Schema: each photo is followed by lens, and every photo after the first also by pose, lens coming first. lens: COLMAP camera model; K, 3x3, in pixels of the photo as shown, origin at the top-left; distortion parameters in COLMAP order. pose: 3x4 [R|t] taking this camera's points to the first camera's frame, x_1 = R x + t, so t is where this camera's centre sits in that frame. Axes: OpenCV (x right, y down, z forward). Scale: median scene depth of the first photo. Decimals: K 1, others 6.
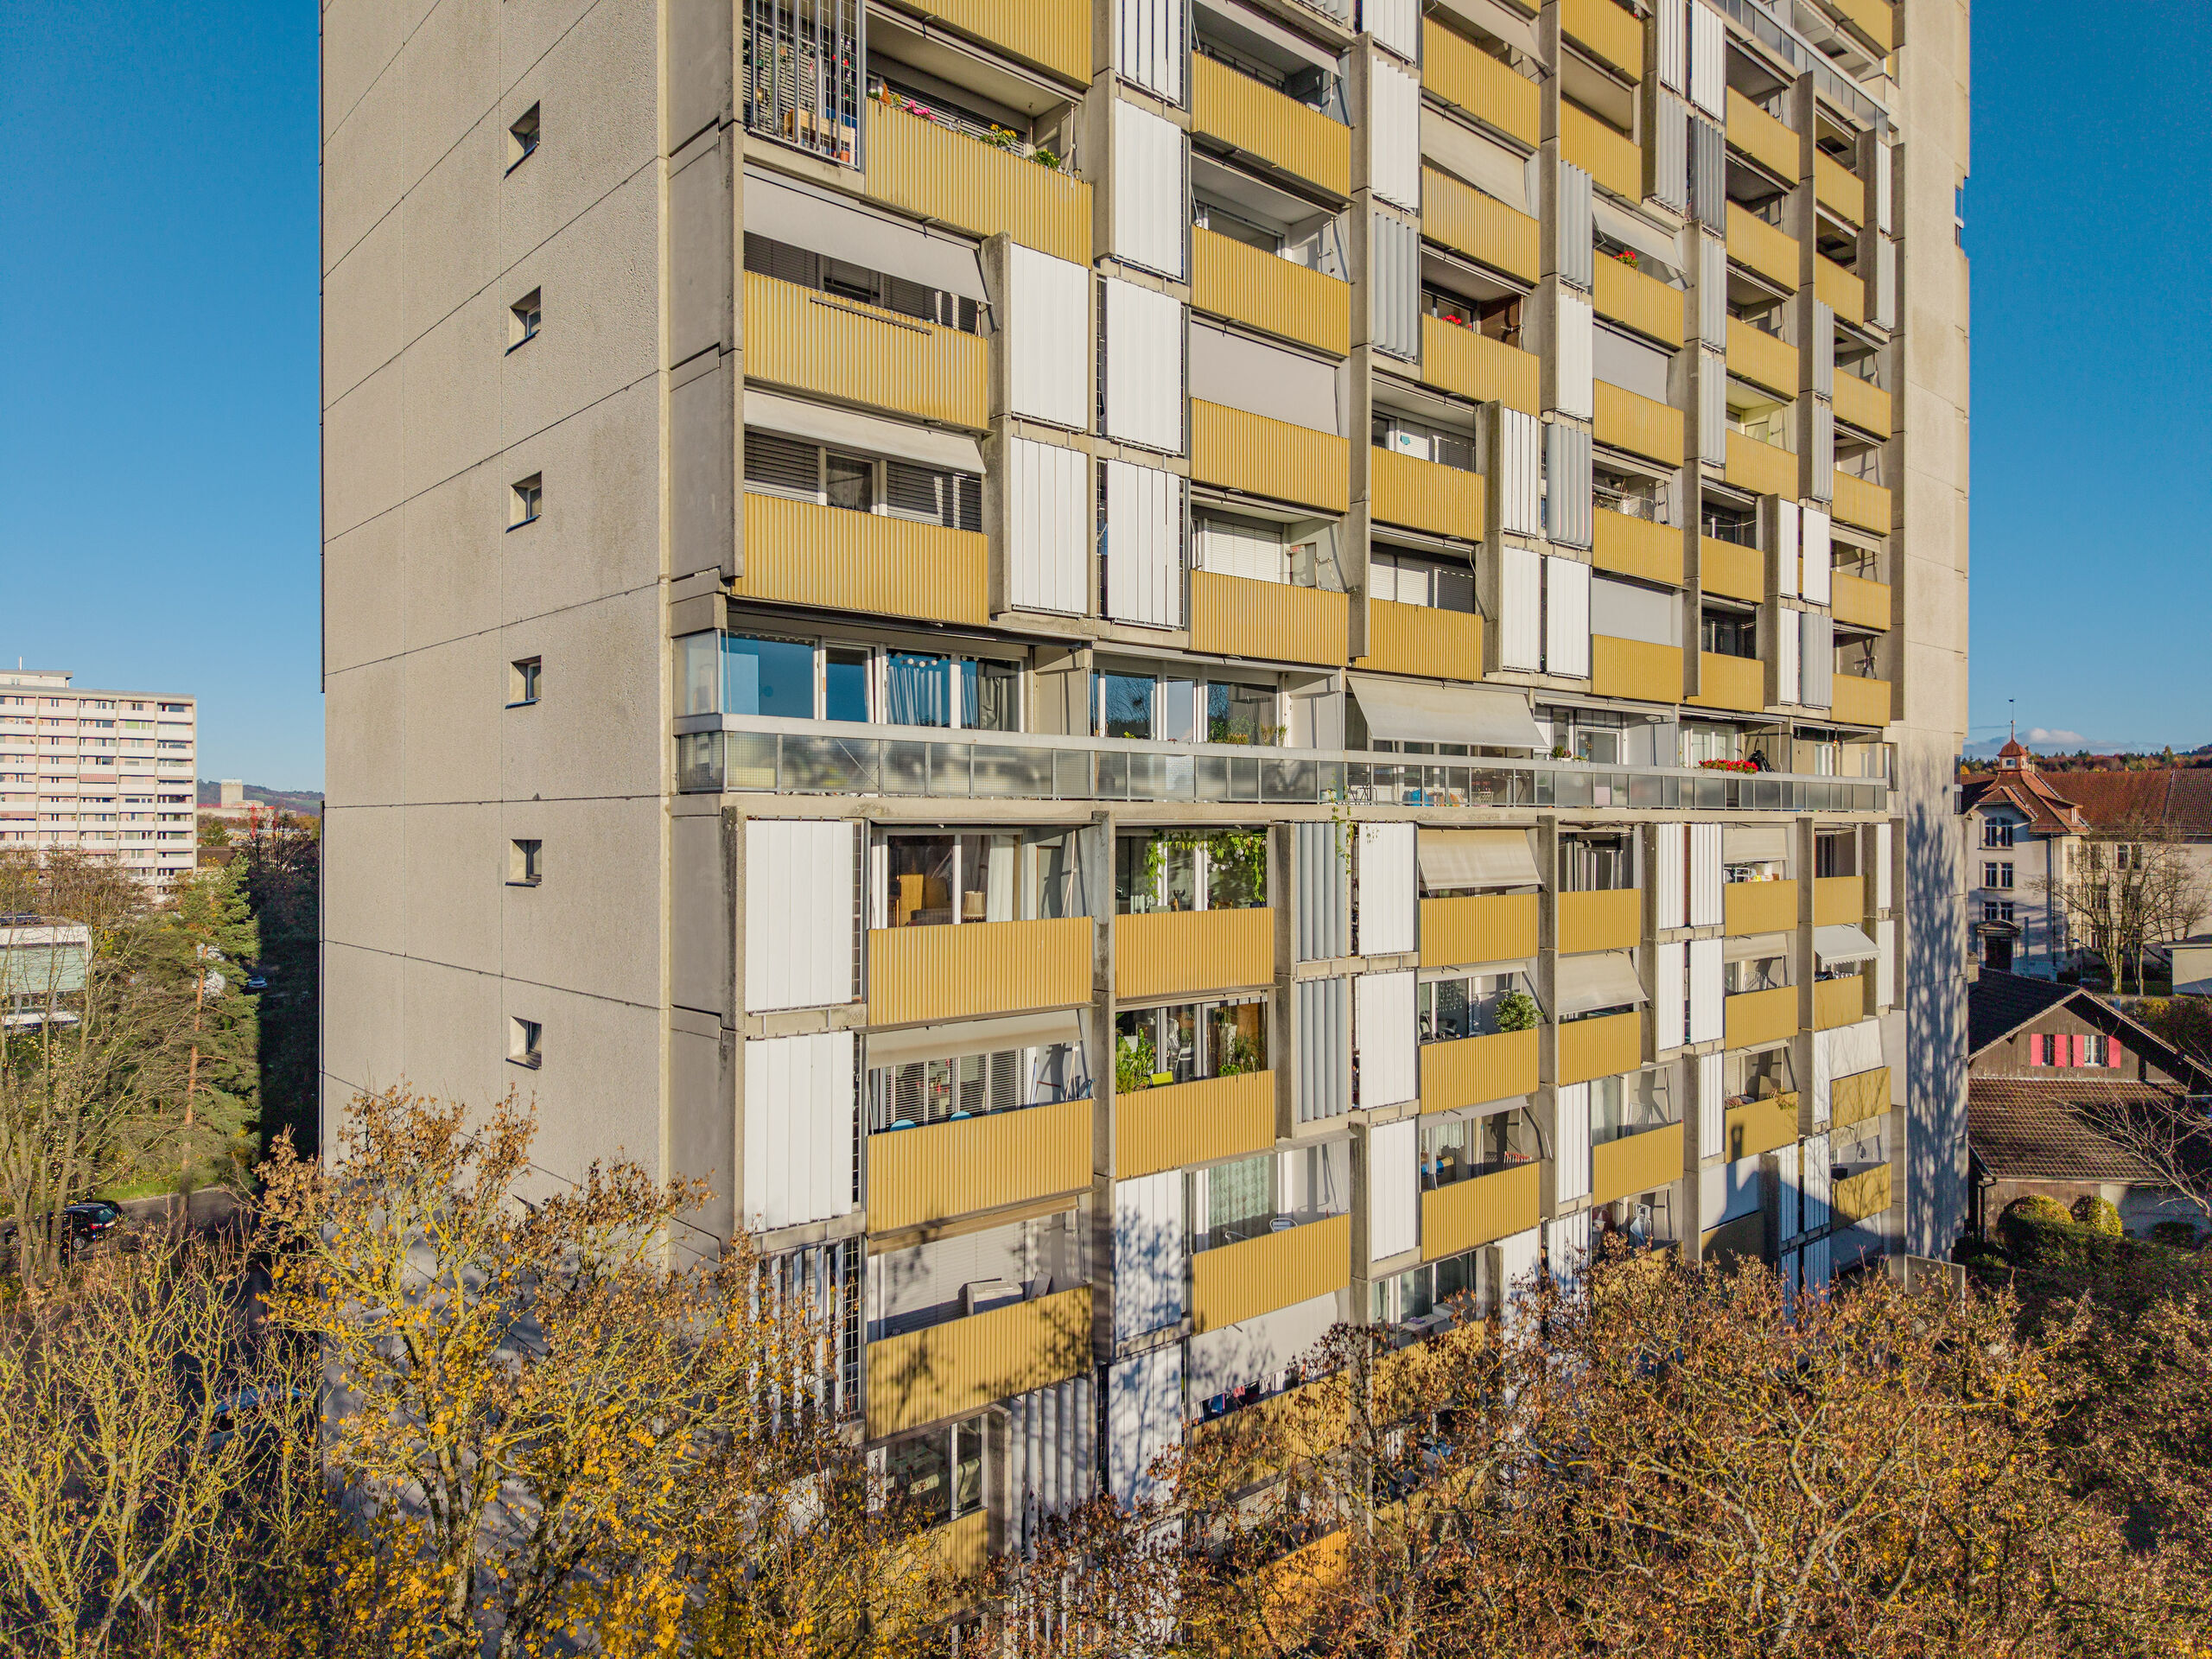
lens RADIAL K [[1483.5, 0, 1112.0], [0, 1483.5, 834.5], [0, 0, 1]] dist [0.003937, -0.005308]
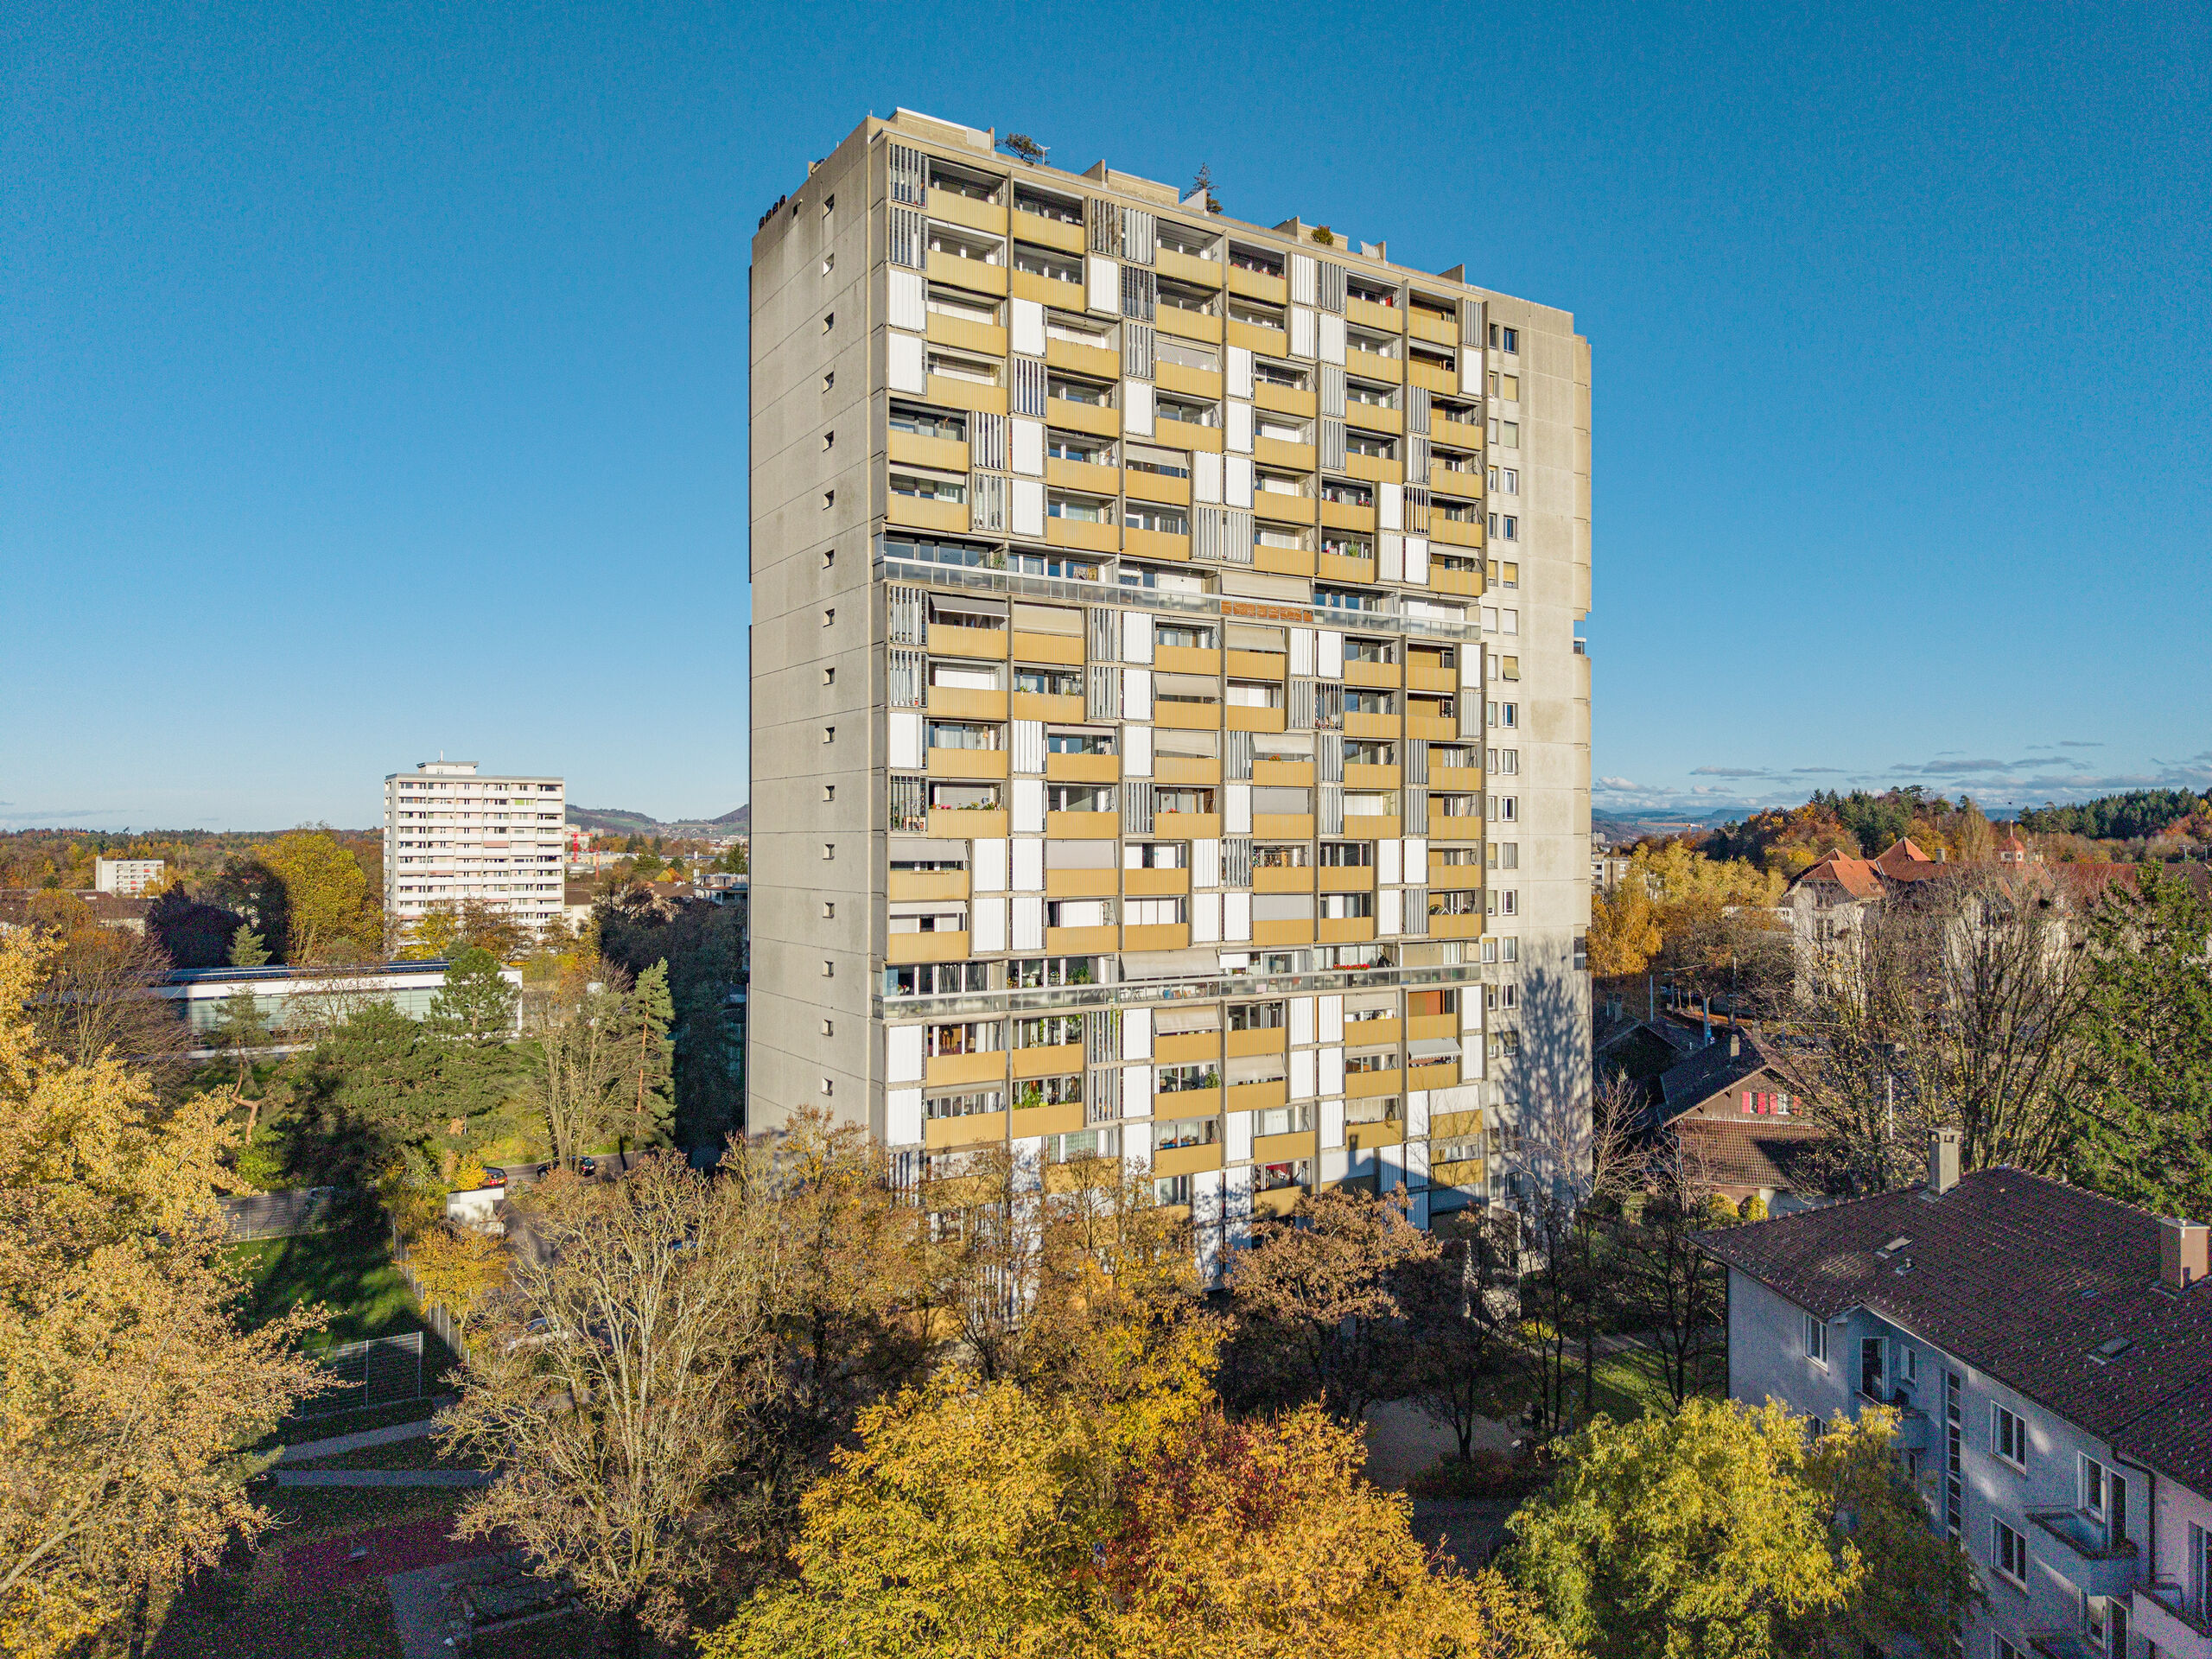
lens RADIAL K [[1483.5, 0, 1107.7], [0, 1483.5, 824.4], [0, 0, 1]] dist [0.003937, -0.005308]
pose [[0.985167, 0.000355, -0.171600, 0.572354], [-0.003297, 0.999852, -0.016860, -0.286637], [0.171569, 0.017176, 0.985022, -1.574742]]
